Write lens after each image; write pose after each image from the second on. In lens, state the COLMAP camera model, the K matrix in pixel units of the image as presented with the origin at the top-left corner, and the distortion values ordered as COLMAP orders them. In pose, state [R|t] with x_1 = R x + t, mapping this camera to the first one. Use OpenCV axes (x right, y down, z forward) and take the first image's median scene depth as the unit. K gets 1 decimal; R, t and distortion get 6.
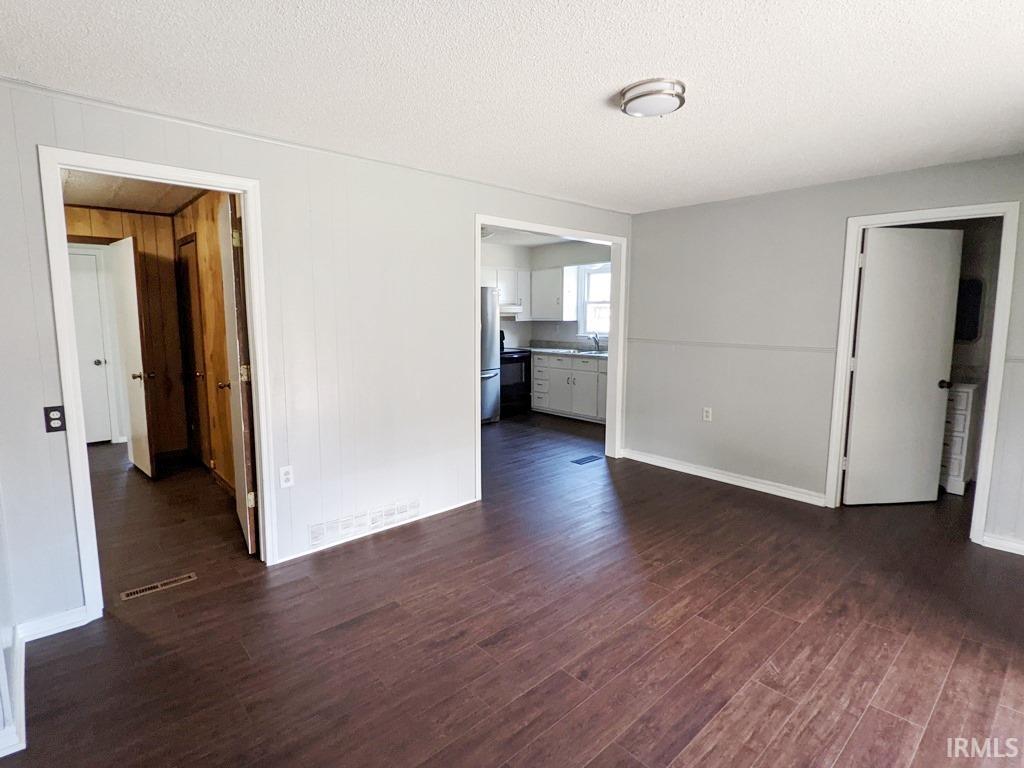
lens RADIAL K [[529.5, 0, 495.8], [0, 529.5, 380.0], [0, 0, 1]] dist [0.031628, -0.037814]
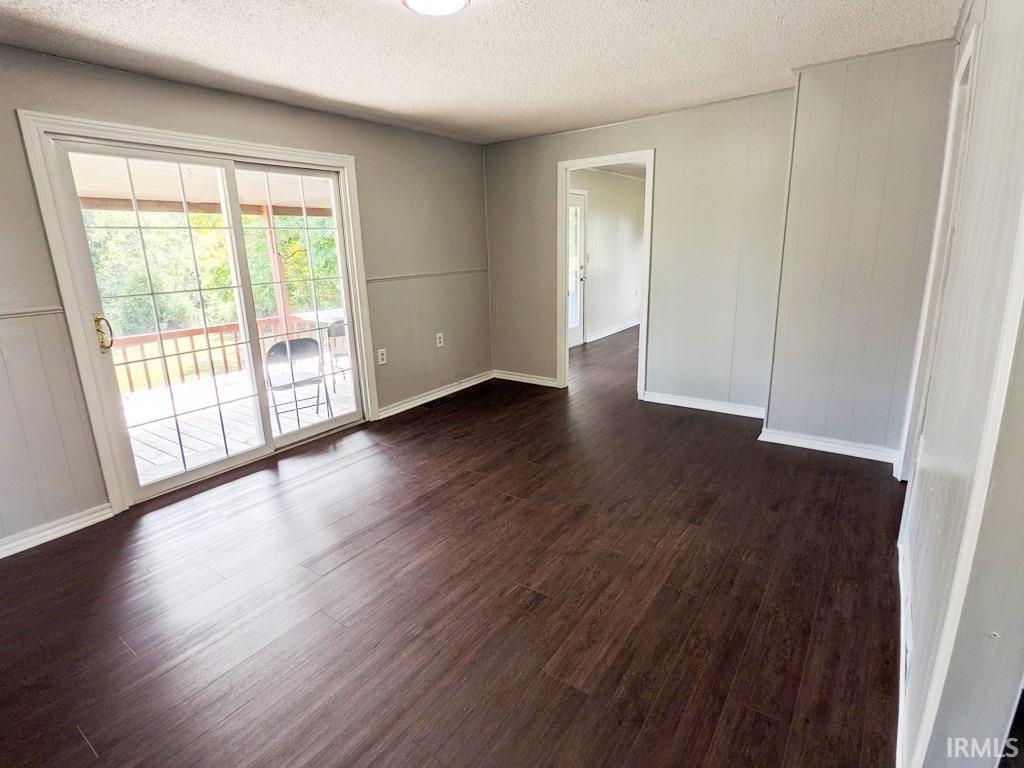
lens RADIAL K [[529.5, 0, 495.8], [0, 529.5, 380.0], [0, 0, 1]] dist [0.031628, -0.037814]
pose [[-0.977484, 0.083577, -0.193750, 0.400026], [0.007649, 0.931645, 0.363290, -0.231862], [0.210869, 0.353628, -0.911308, 1.949048]]
